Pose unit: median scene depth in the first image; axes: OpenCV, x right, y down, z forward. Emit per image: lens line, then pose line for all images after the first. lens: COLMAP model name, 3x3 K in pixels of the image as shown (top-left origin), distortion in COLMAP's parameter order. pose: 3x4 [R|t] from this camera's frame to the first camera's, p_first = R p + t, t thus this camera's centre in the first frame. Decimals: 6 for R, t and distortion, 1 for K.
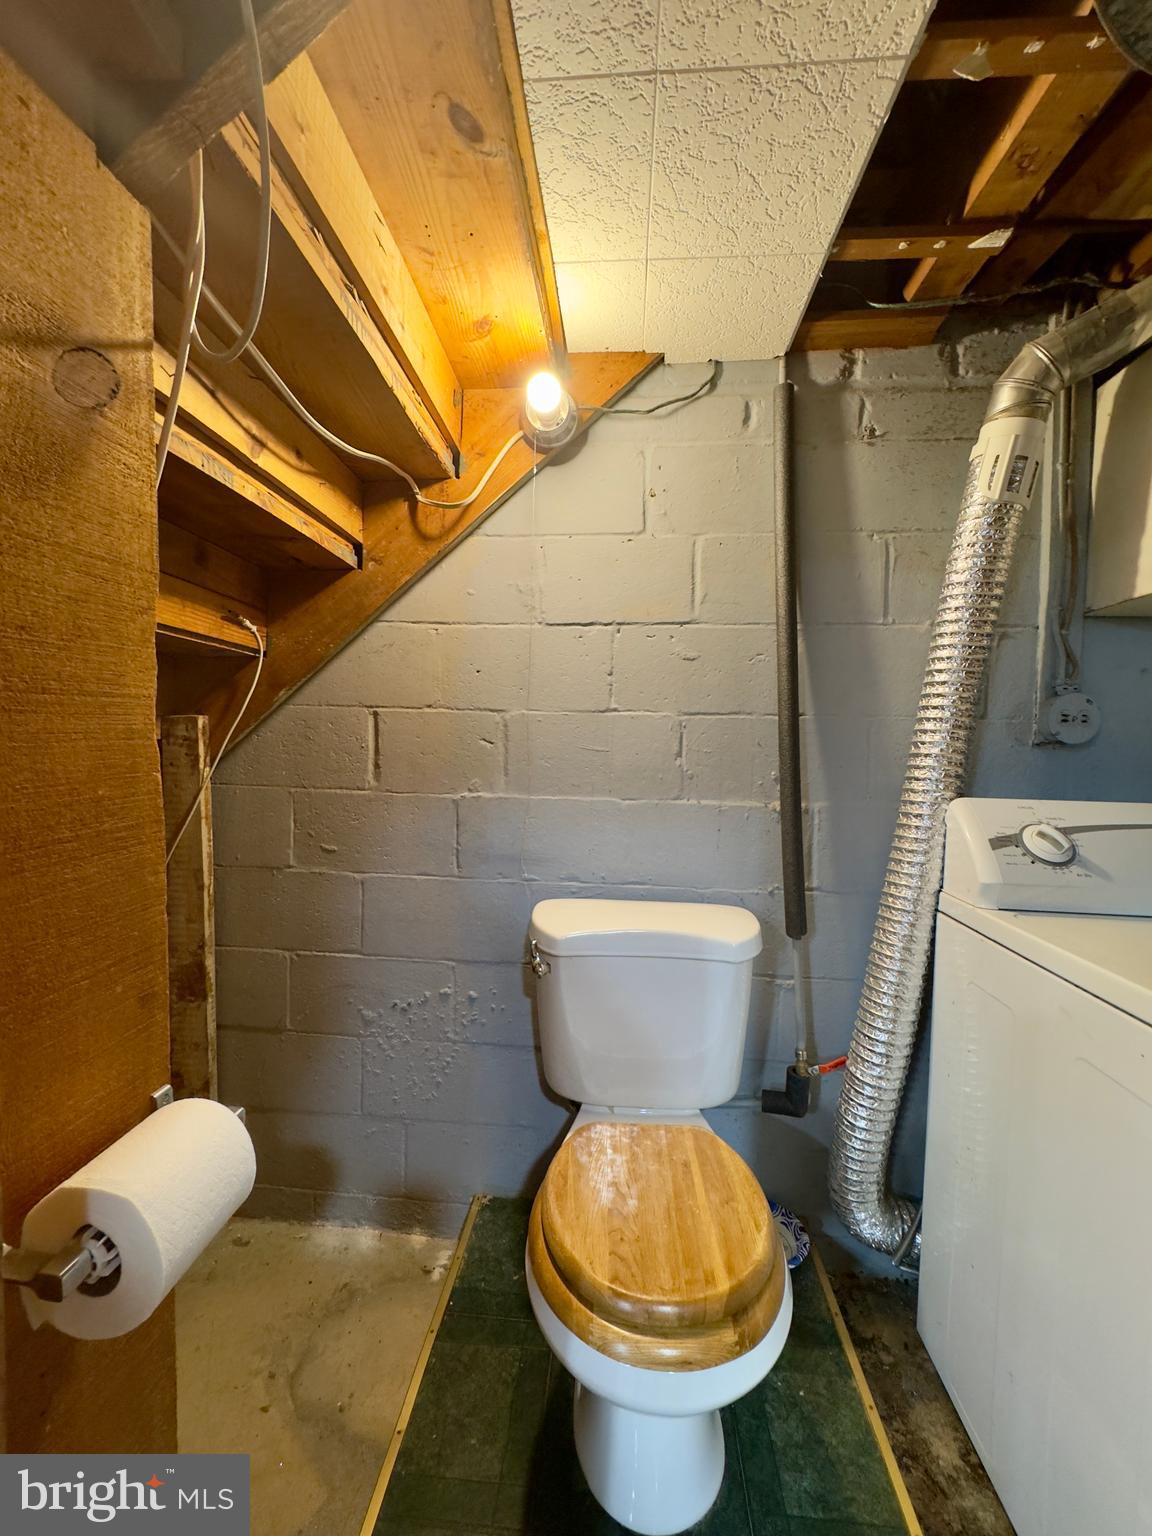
lens RADIAL K [[612.4, 0, 576.7], [0, 612.4, 765.8], [0, 0, 1]] dist [0.000860, -0.000456]
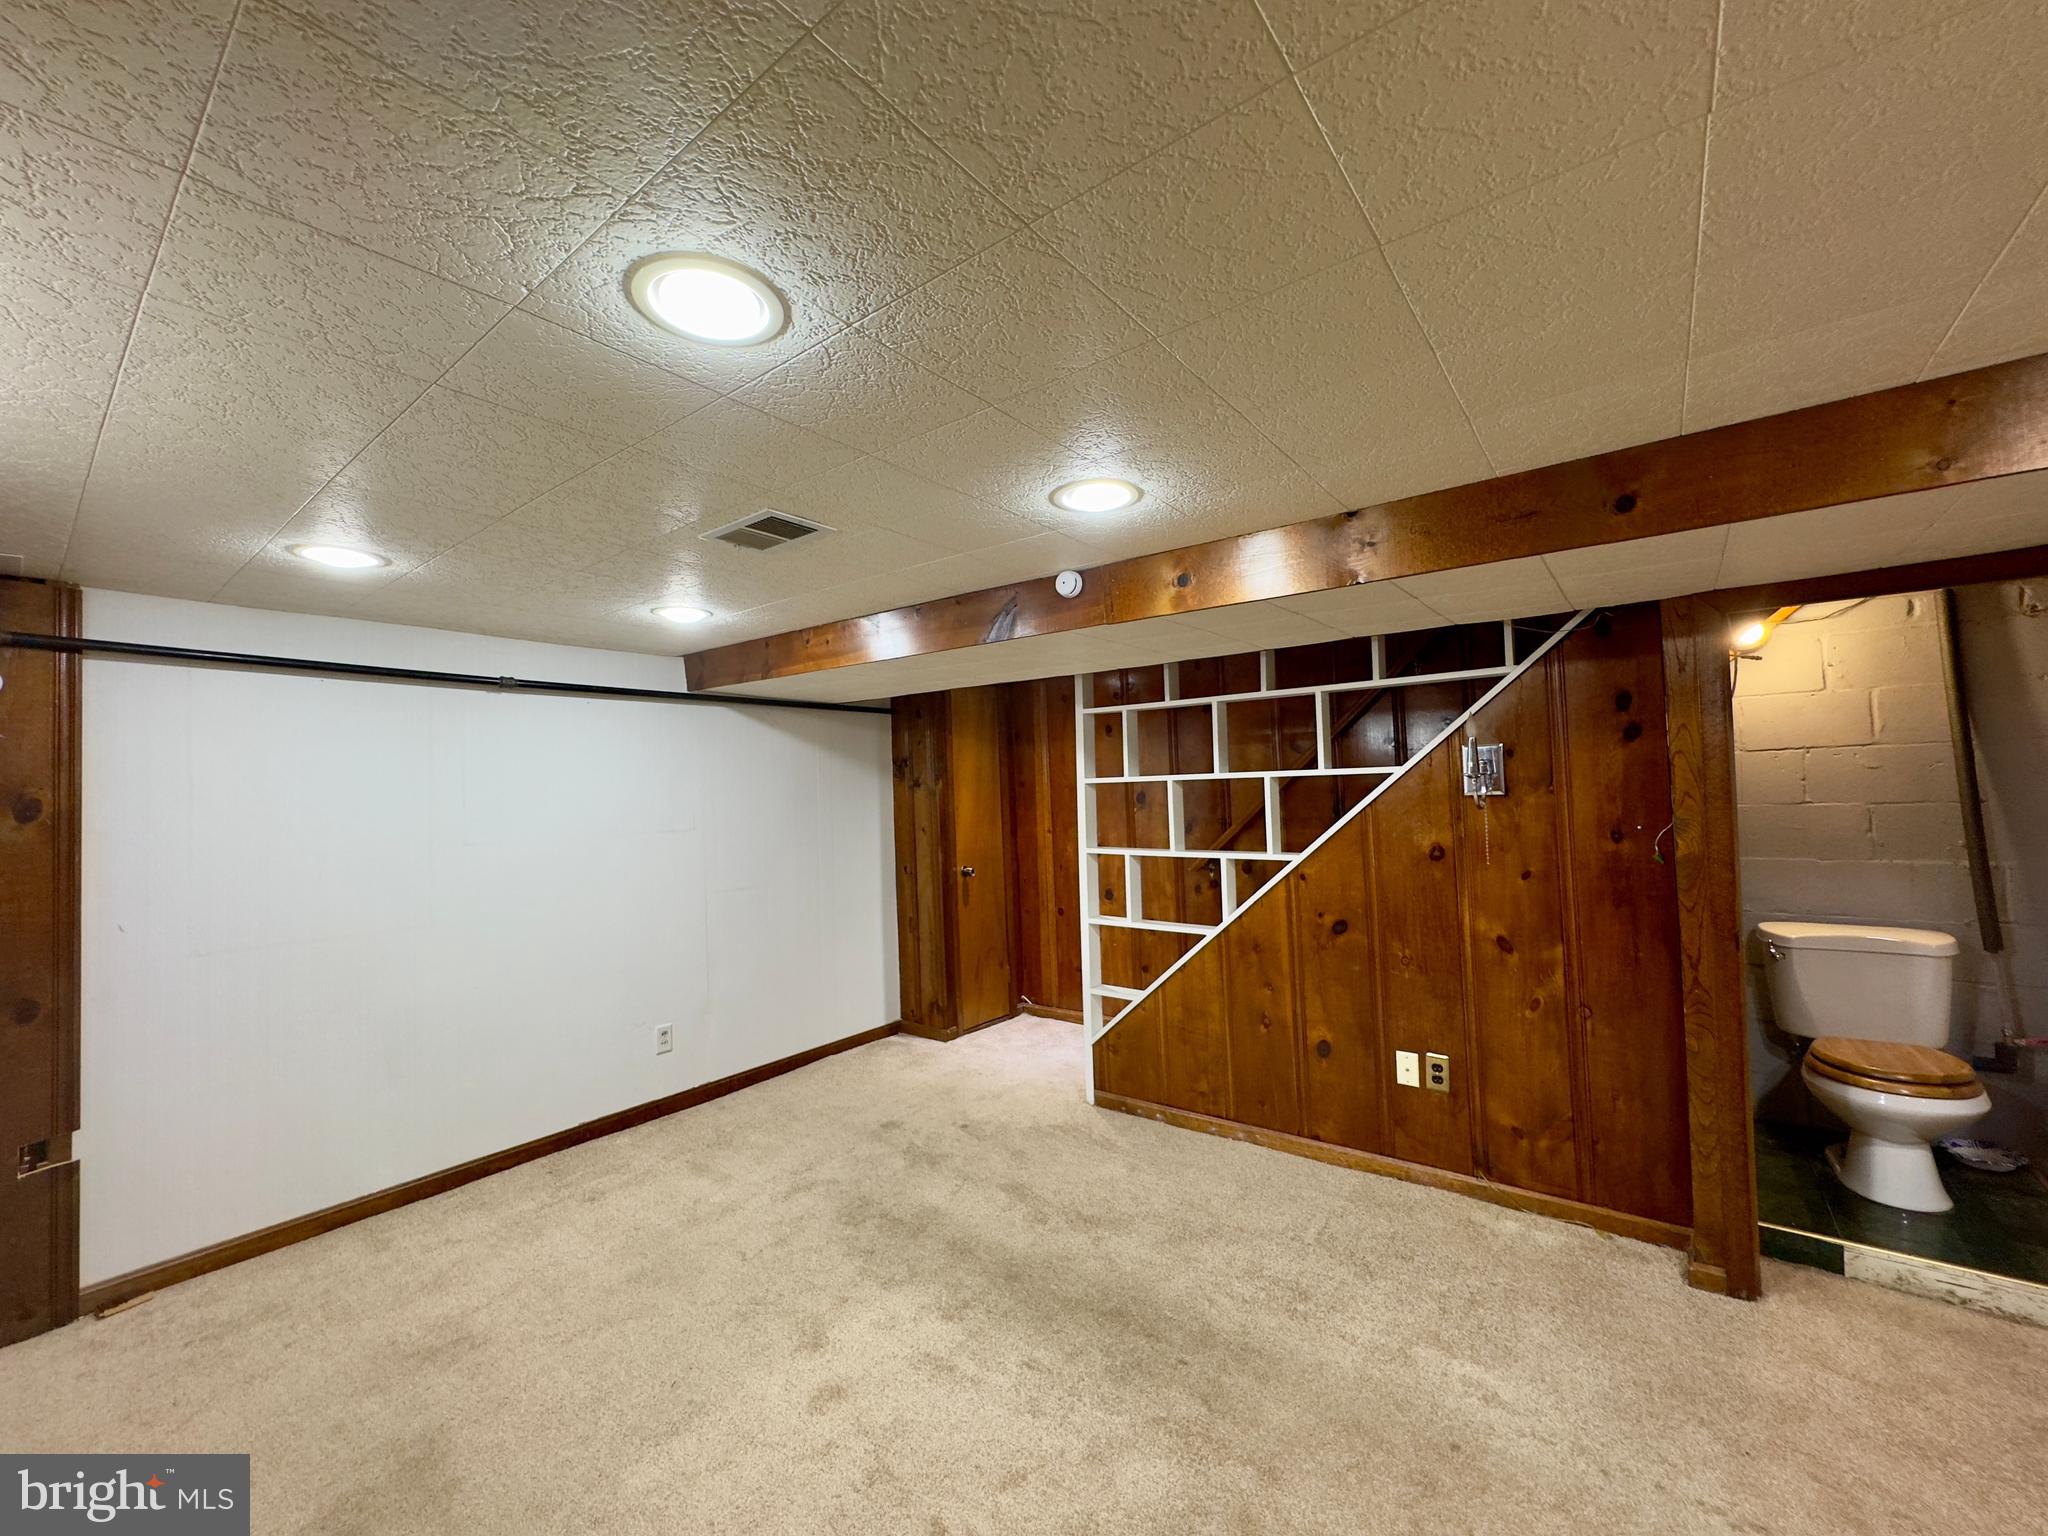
lens RADIAL K [[816.5, 0, 1015.6], [0, 816.5, 769.6], [0, 0, 1]] dist [0.000860, -0.000456]
pose [[0.835992, -0.053131, -0.546163, -0.508325], [0.003423, 0.995787, -0.091632, 0.011058], [0.548730, 0.074734, 0.832652, -1.937138]]
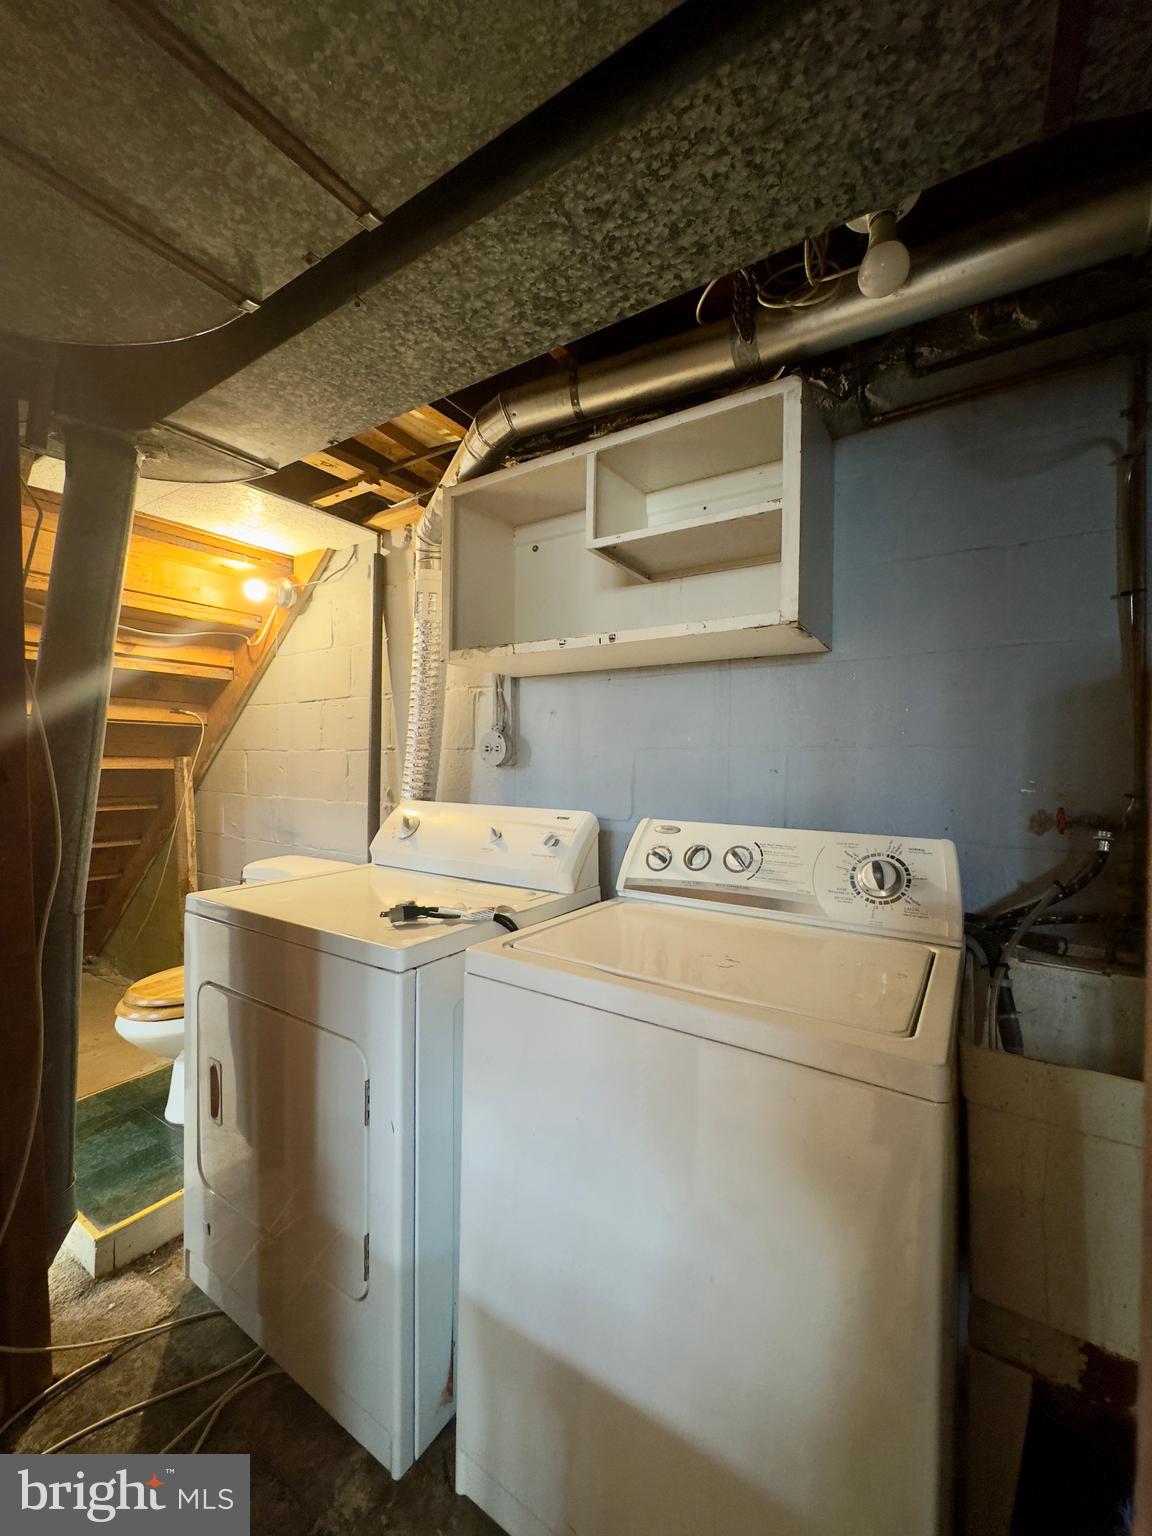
lens RADIAL K [[612.4, 0, 580.8], [0, 612.4, 764.4], [0, 0, 1]] dist [0.000860, -0.000456]
pose [[0.882051, -0.013236, -0.470968, 1.538717], [-0.008079, 0.999033, -0.043207, 0.022406], [0.471085, 0.041916, 0.881092, -0.186930]]
